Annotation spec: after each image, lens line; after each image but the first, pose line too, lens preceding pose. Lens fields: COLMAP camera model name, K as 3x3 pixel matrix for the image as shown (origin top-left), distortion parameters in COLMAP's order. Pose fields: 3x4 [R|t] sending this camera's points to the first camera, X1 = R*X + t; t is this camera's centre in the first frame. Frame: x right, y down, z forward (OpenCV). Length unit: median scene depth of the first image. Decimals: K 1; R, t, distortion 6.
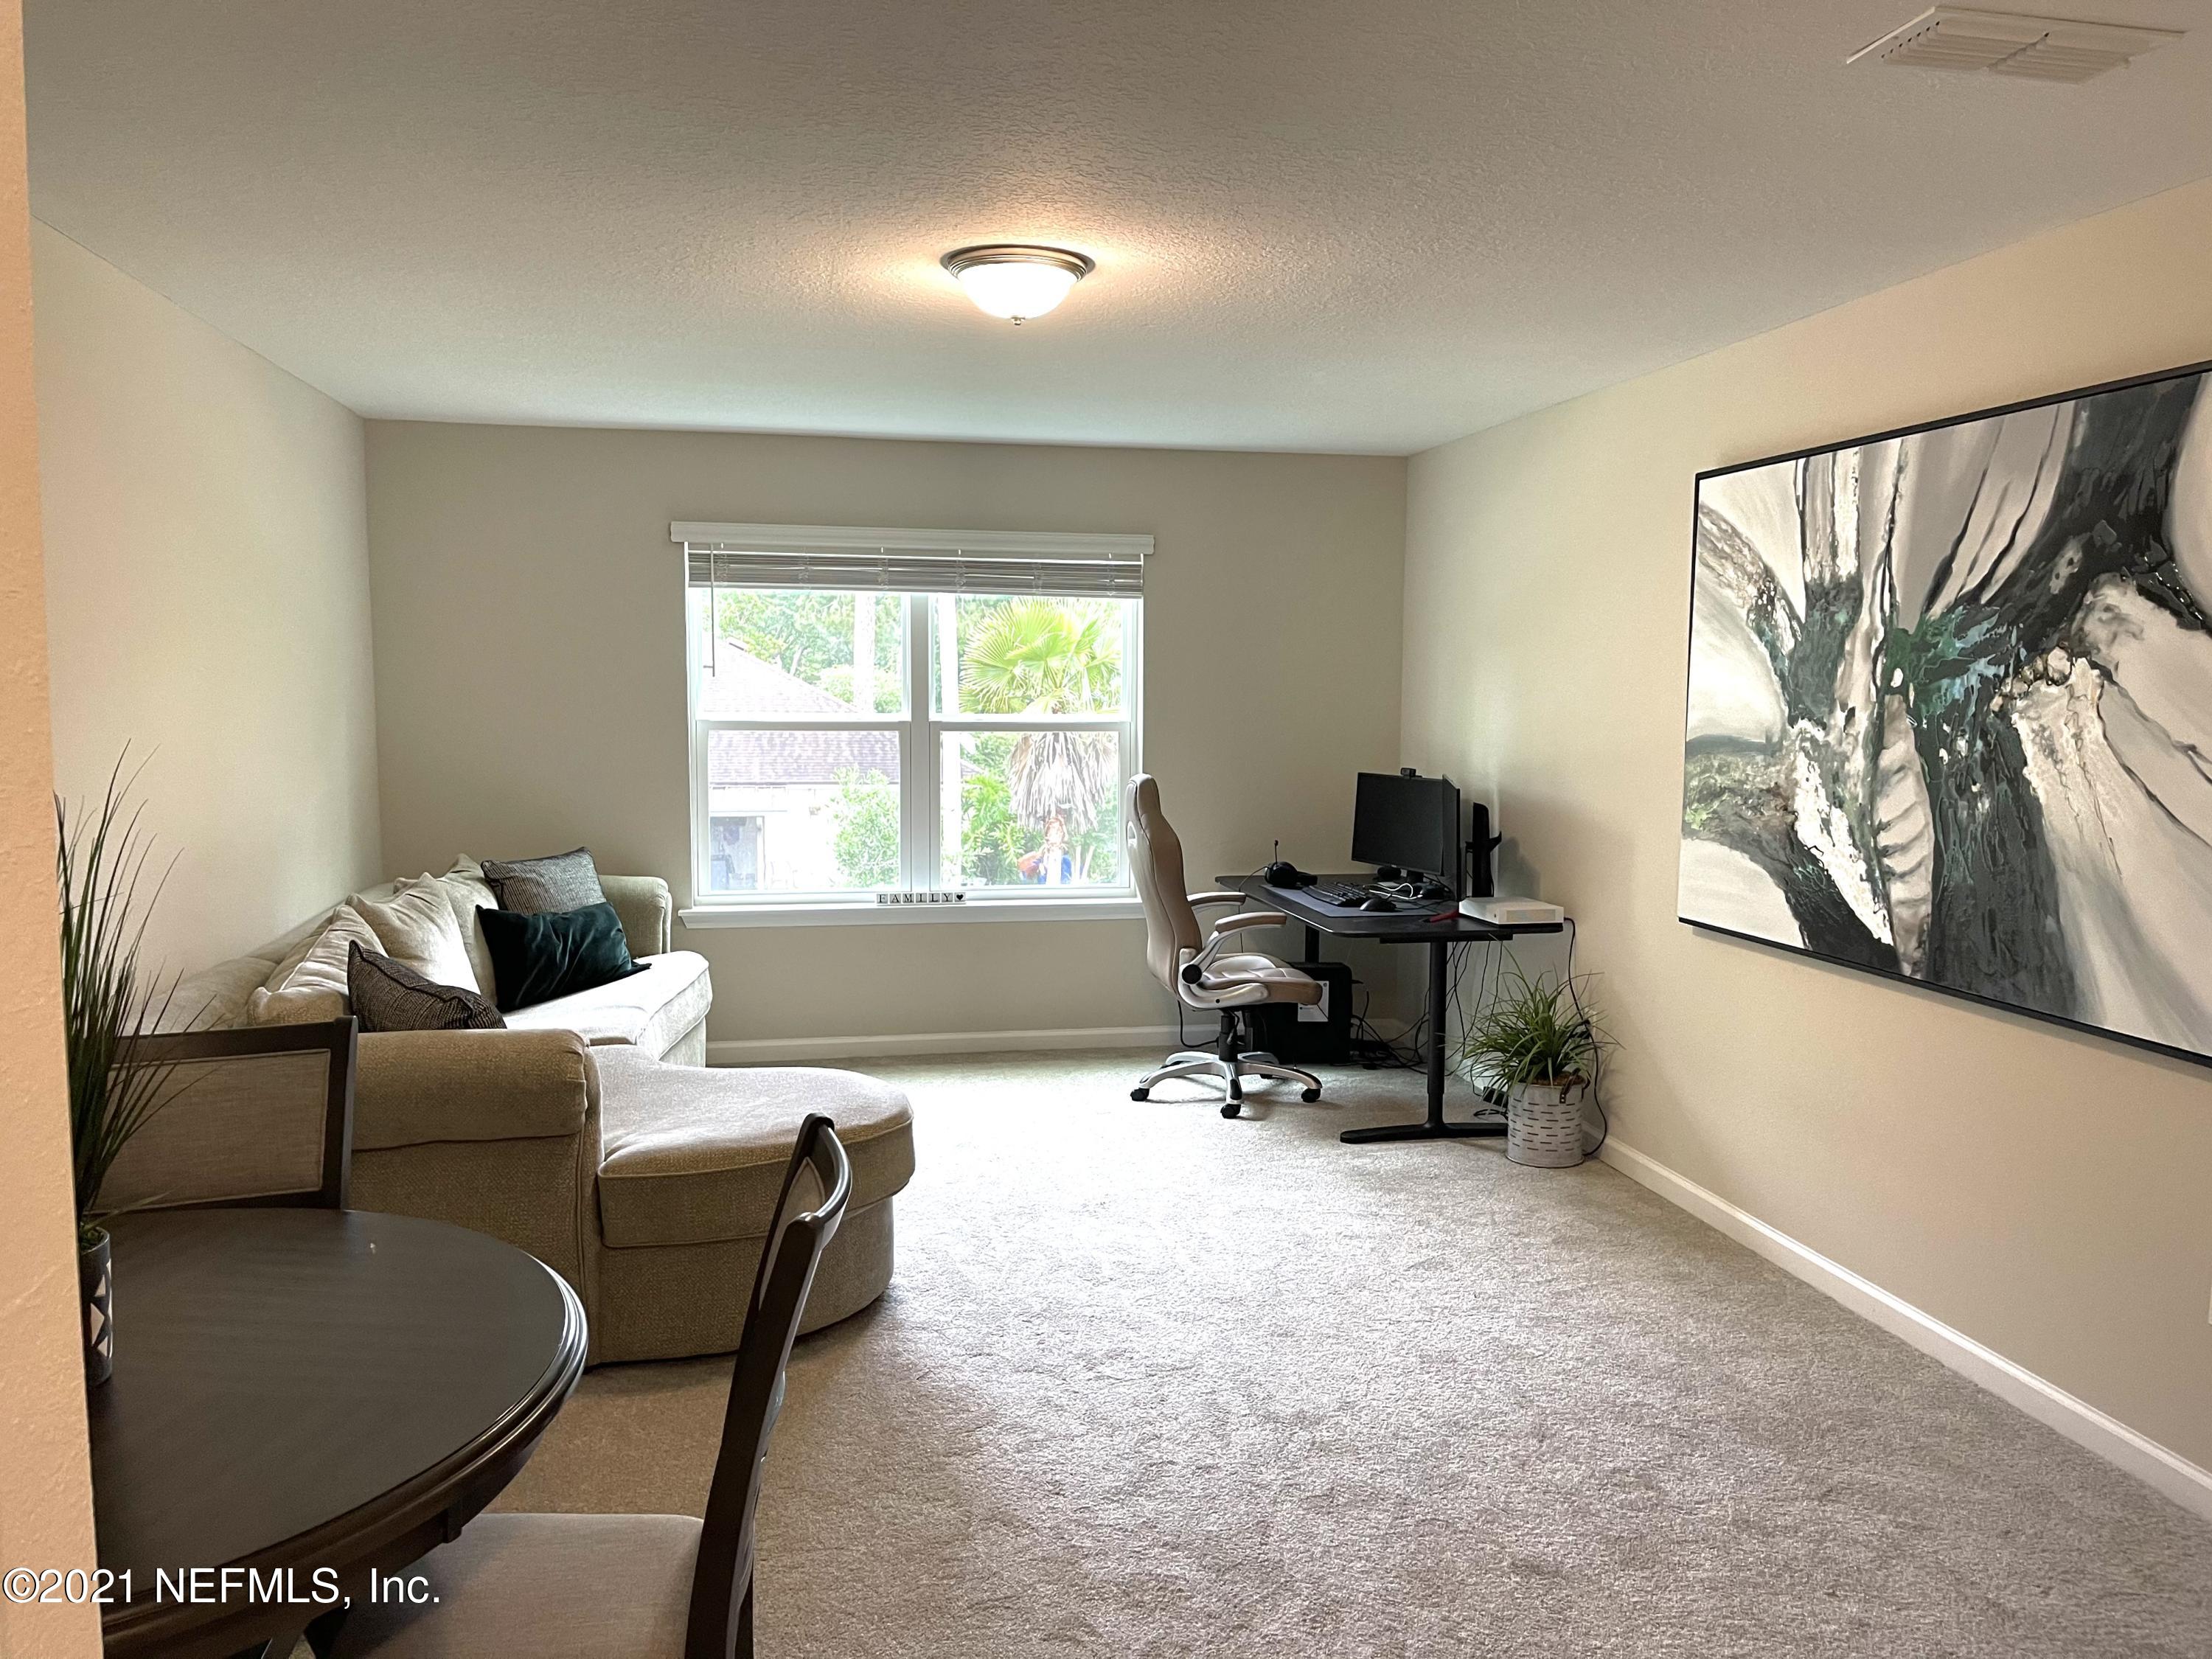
lens RADIAL K [[1679.0, 0, 1096.3], [0, 1679.0, 830.5], [0, 0, 1]] dist [0.046369, -0.024599]
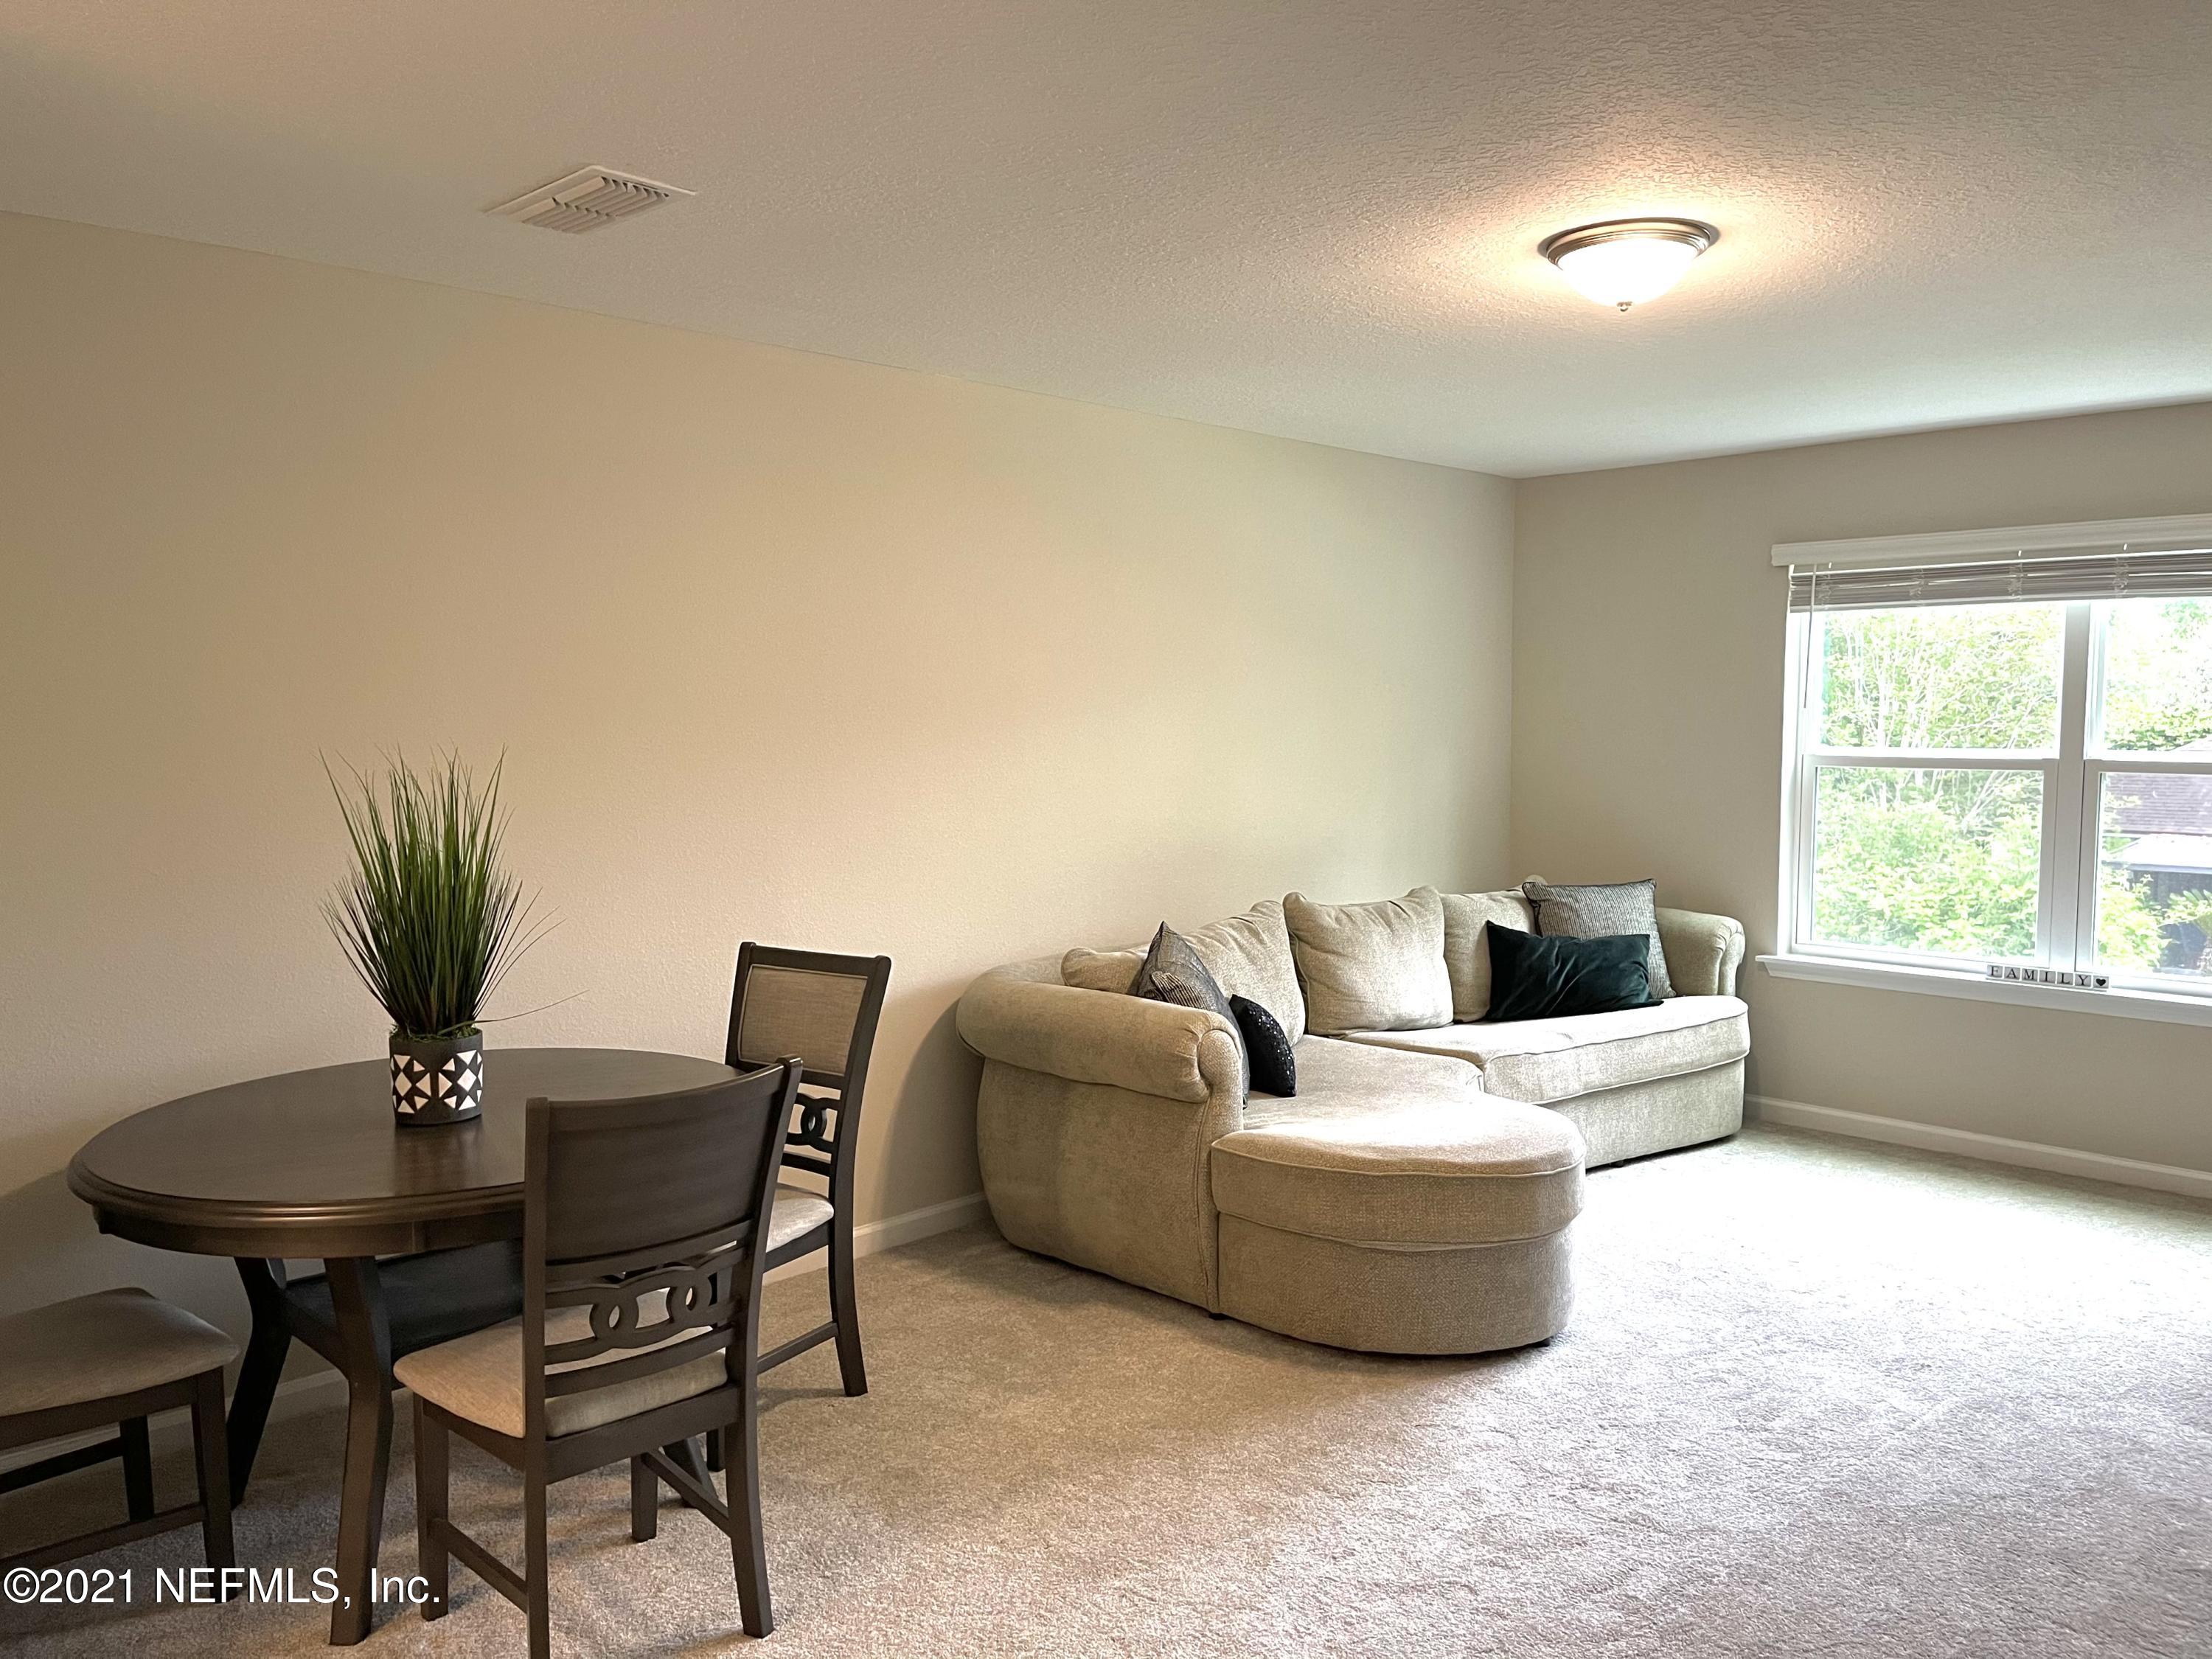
lens RADIAL K [[1679.0, 0, 1096.0], [0, 1679.0, 830.8], [0, 0, 1]] dist [0.046369, -0.024599]
pose [[0.553123, 0.053757, -0.831363, 0.333909], [-0.070329, 0.997367, 0.017700, -0.012899], [0.830126, 0.048679, 0.555447, 0.163290]]
